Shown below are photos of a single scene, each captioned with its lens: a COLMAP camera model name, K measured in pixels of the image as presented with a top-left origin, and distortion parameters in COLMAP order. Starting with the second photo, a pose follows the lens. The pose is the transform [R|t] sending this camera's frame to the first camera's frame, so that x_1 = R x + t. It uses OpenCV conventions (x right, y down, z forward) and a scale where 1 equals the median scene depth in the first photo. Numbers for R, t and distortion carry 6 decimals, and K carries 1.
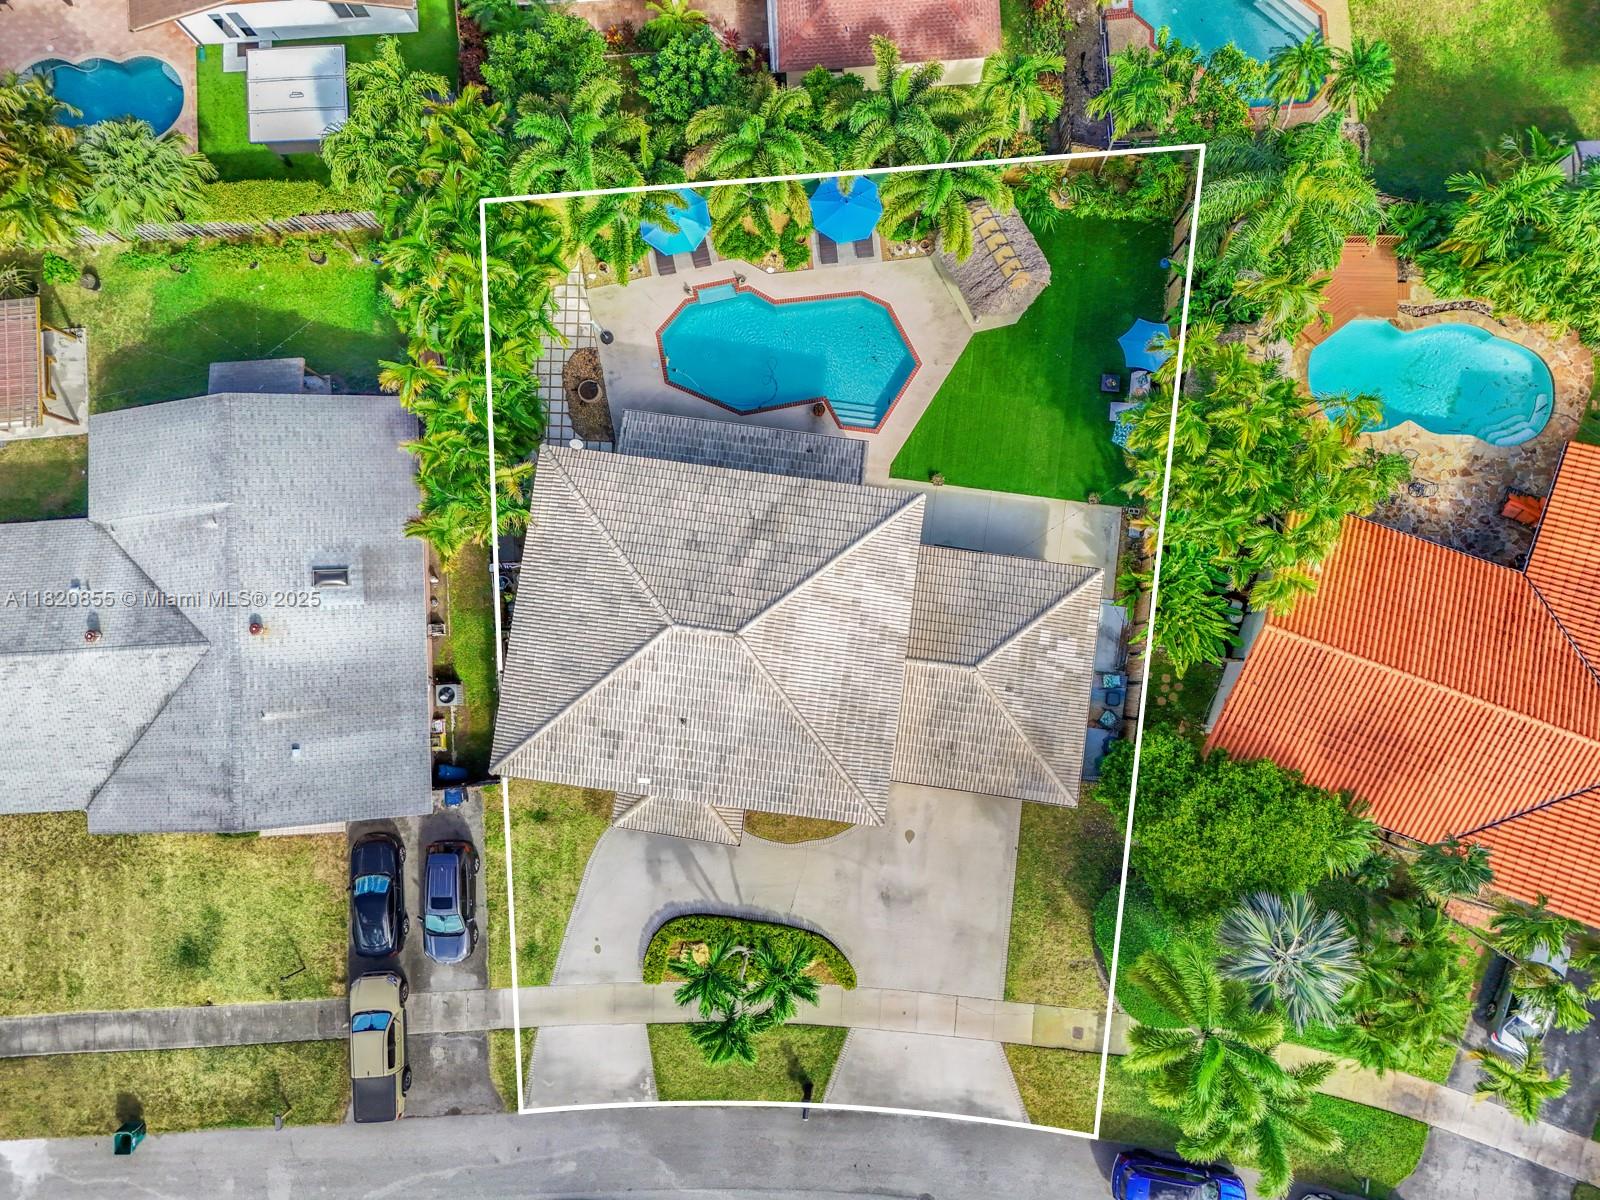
lens RADIAL K [[1181.6, 0, 799.2], [0, 1181.6, 594.5], [0, 0, 1]] dist [0.077915, -0.073656]
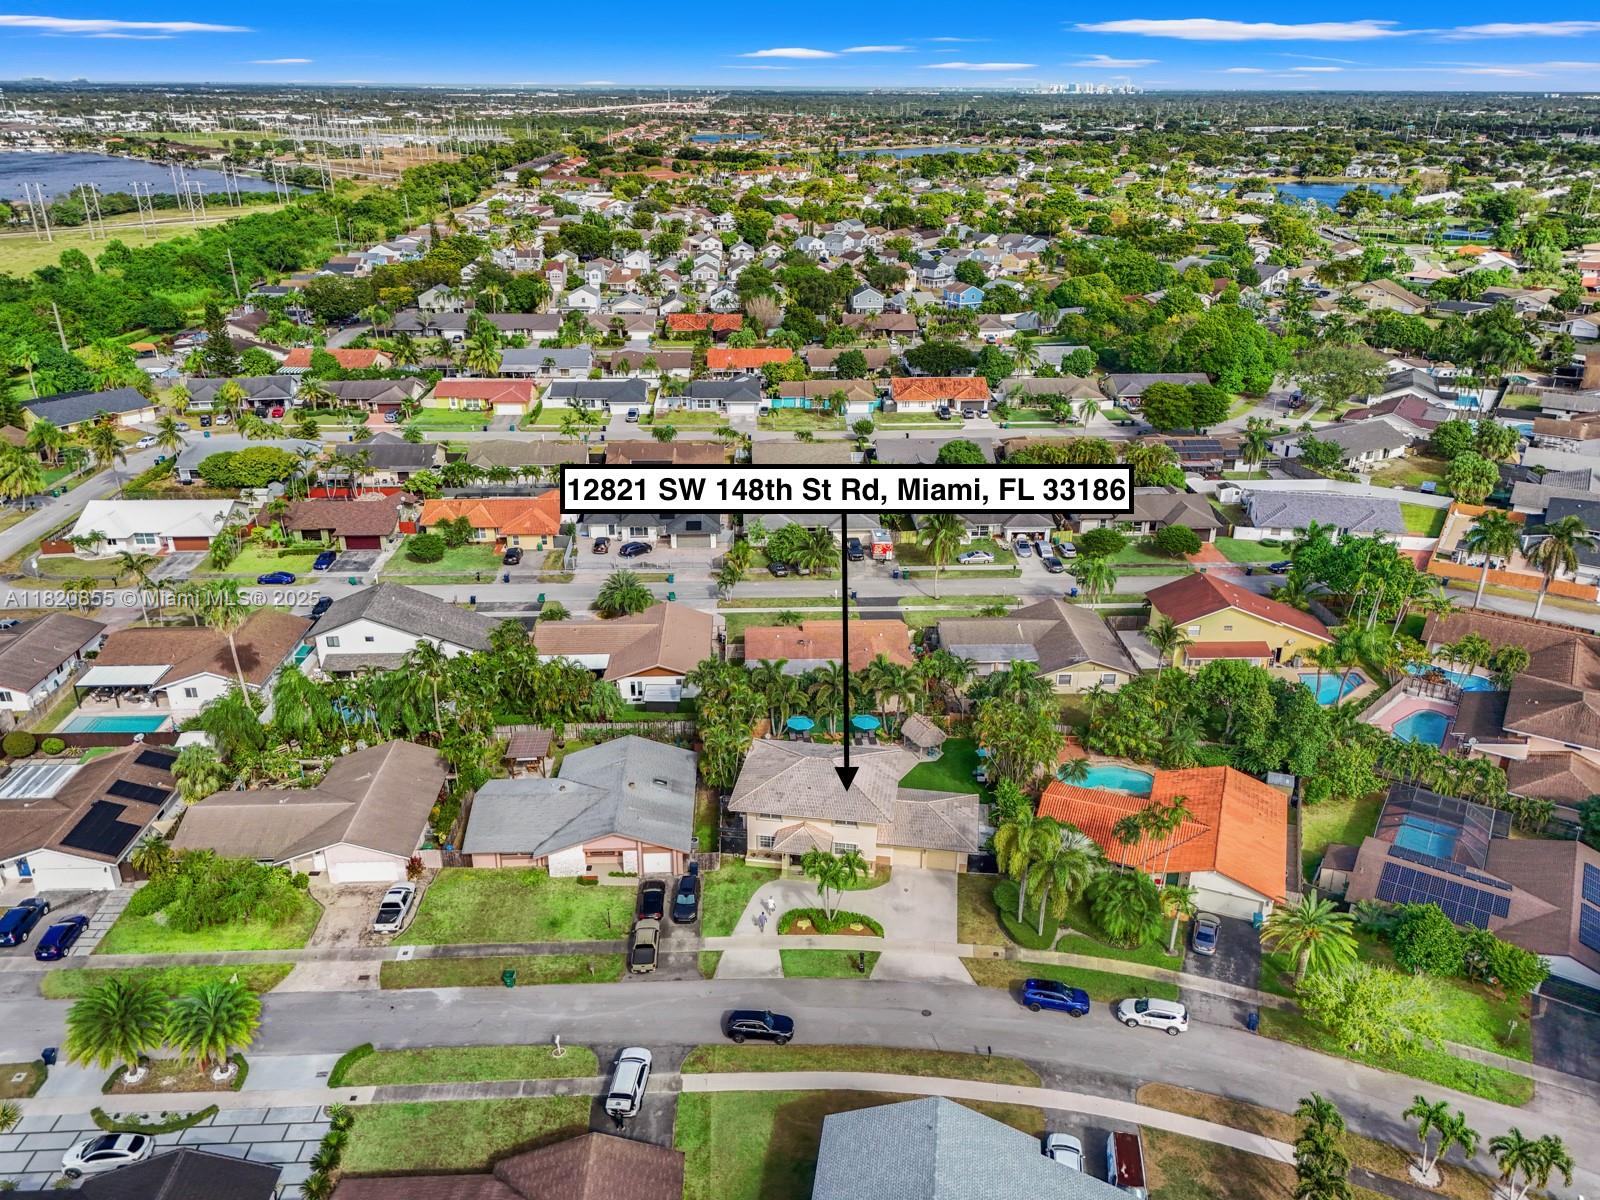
lens RADIAL K [[1181.6, 0, 799.2], [0, 1181.6, 594.5], [0, 0, 1]] dist [0.077915, -0.073656]
pose [[0.999193, 0.040162, 0.000774, -0.120594], [-0.017896, 0.462324, -0.886531, 1.846396], [-0.035962, 0.885801, 0.462669, -0.439238]]
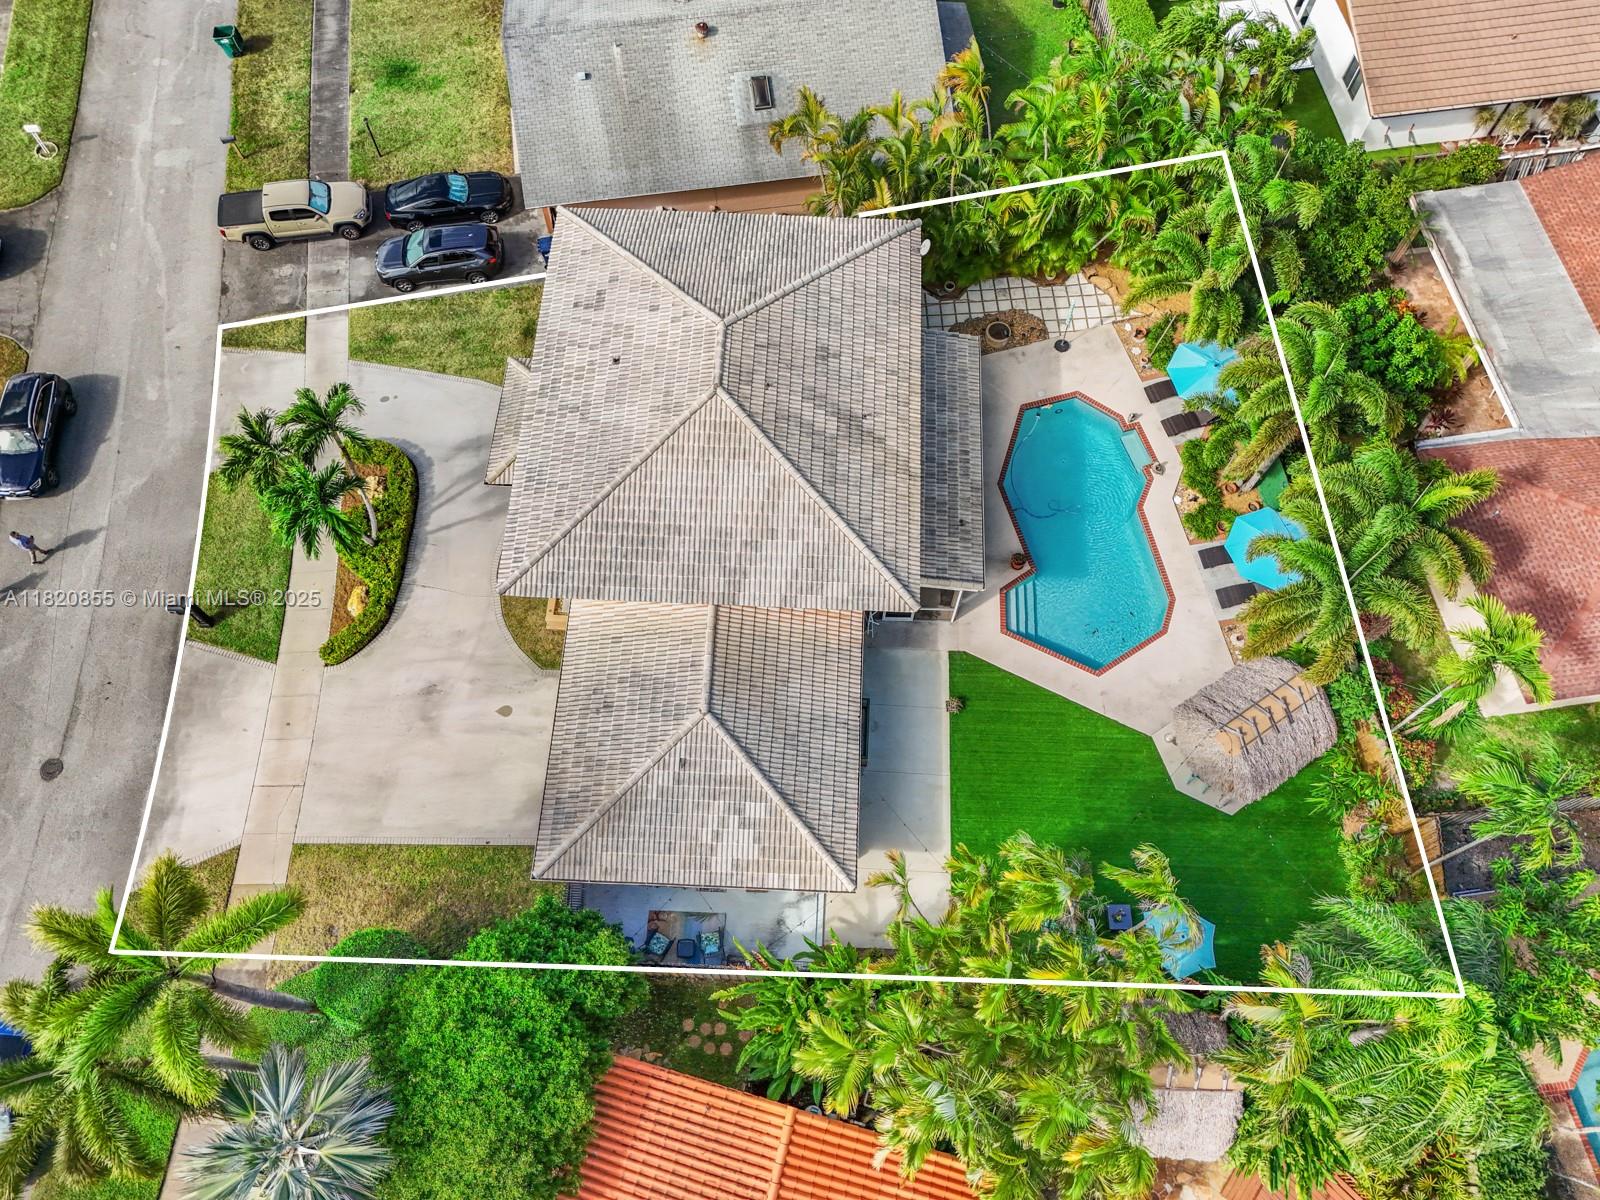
lens RADIAL K [[1181.6, 0, 799.2], [0, 1181.6, 594.5], [0, 0, 1]] dist [0.077915, -0.073656]
pose [[0.090557, 0.916120, -0.390543, 0.354767], [-0.993273, 0.111500, 0.031237, -0.028265], [0.072163, 0.385088, 0.920054, 0.244991]]
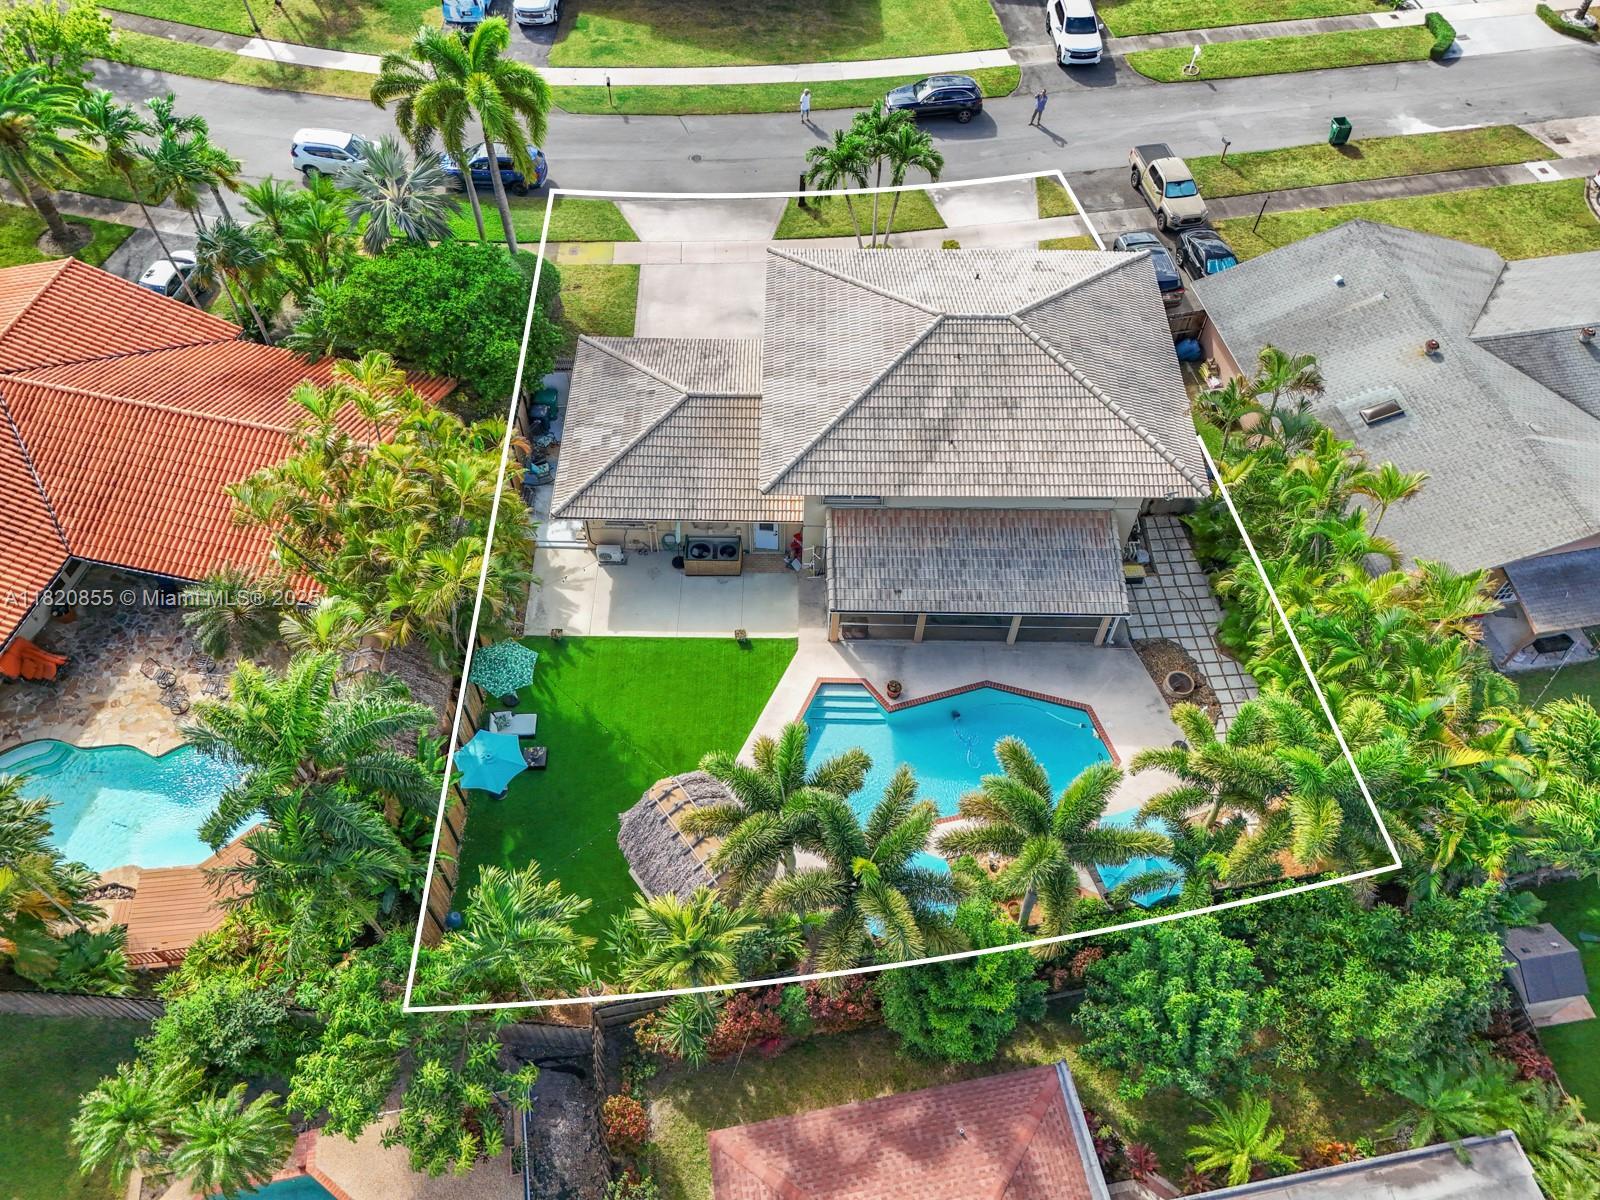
lens RADIAL K [[1181.6, 0, 799.2], [0, 1181.6, 594.5], [0, 0, 1]] dist [0.077915, -0.073656]
pose [[-0.991419, 0.116849, -0.058611, 0.124096], [-0.127016, -0.755006, 0.643298, -0.634951], [0.030917, 0.645222, 0.763369, 0.346058]]
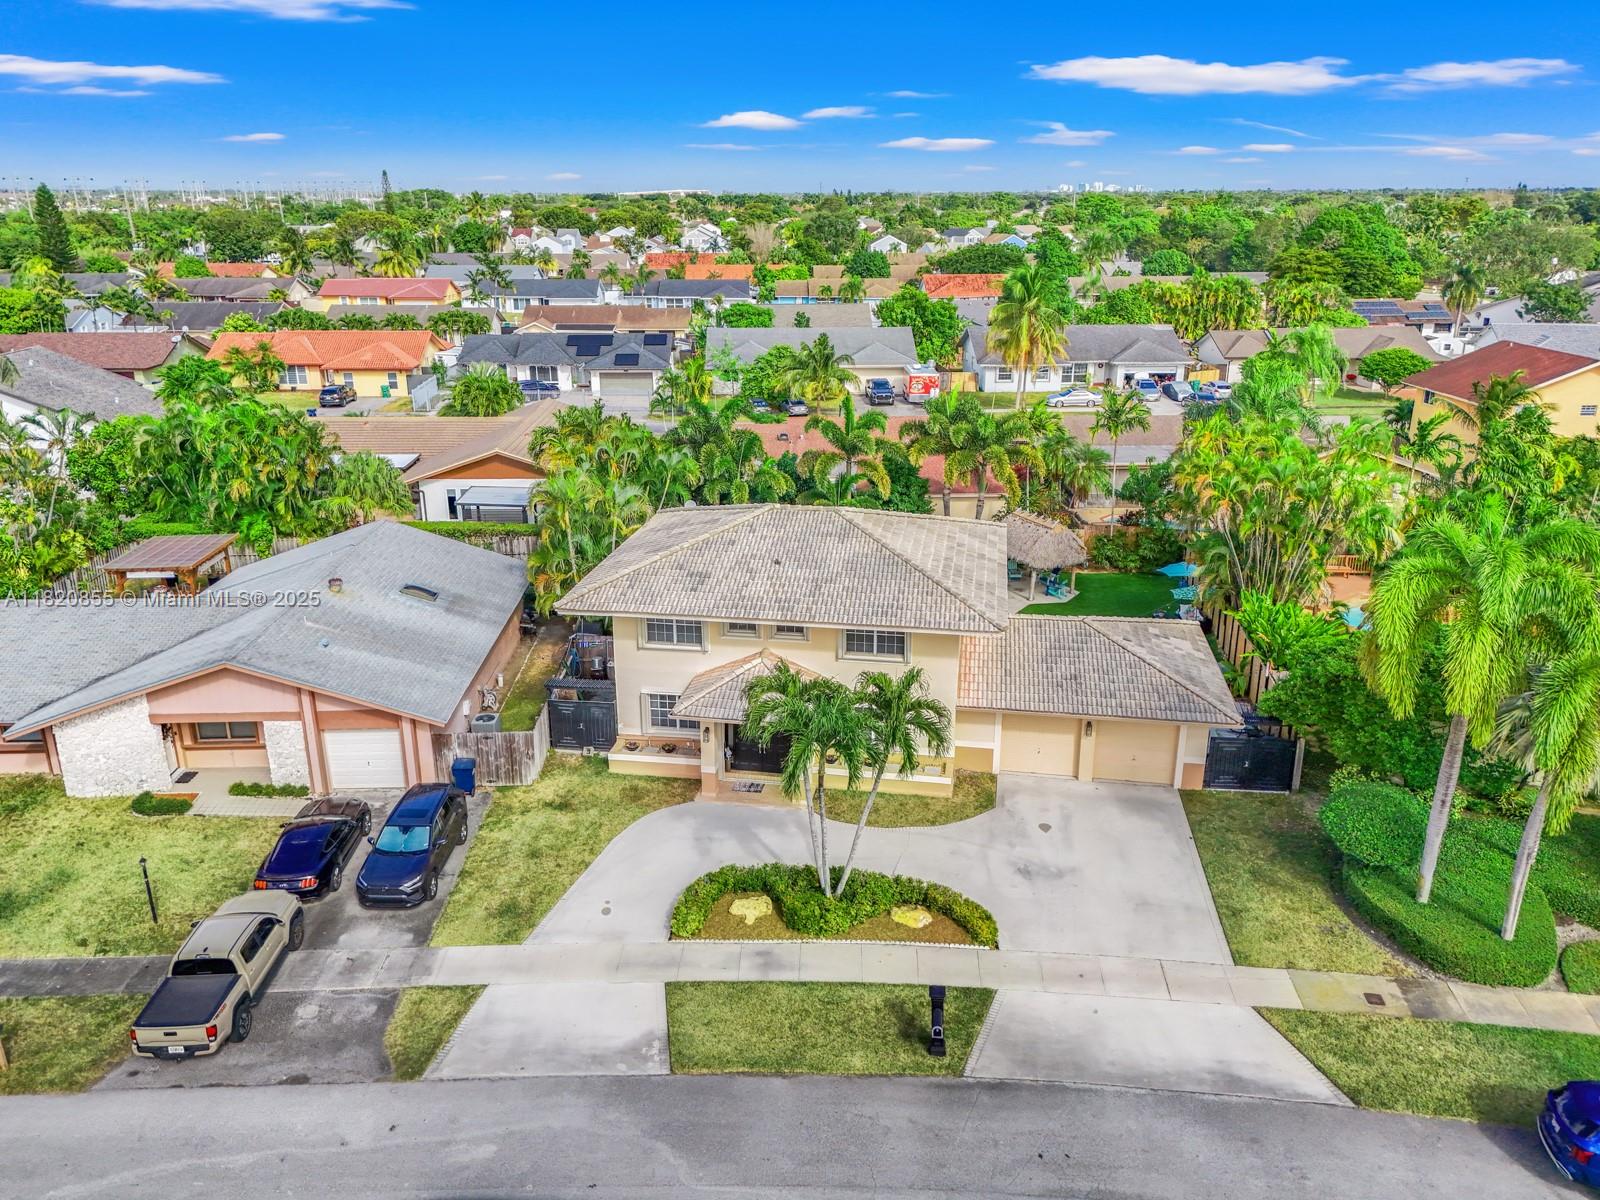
lens RADIAL K [[1181.6, 0, 799.2], [0, 1181.6, 594.5], [0, 0, 1]] dist [0.077915, -0.073656]
pose [[0.999144, 0.038444, -0.015304, -0.057440], [-0.029074, 0.389089, -0.920741, 0.851886], [-0.029442, 0.920397, 0.389874, 0.575835]]
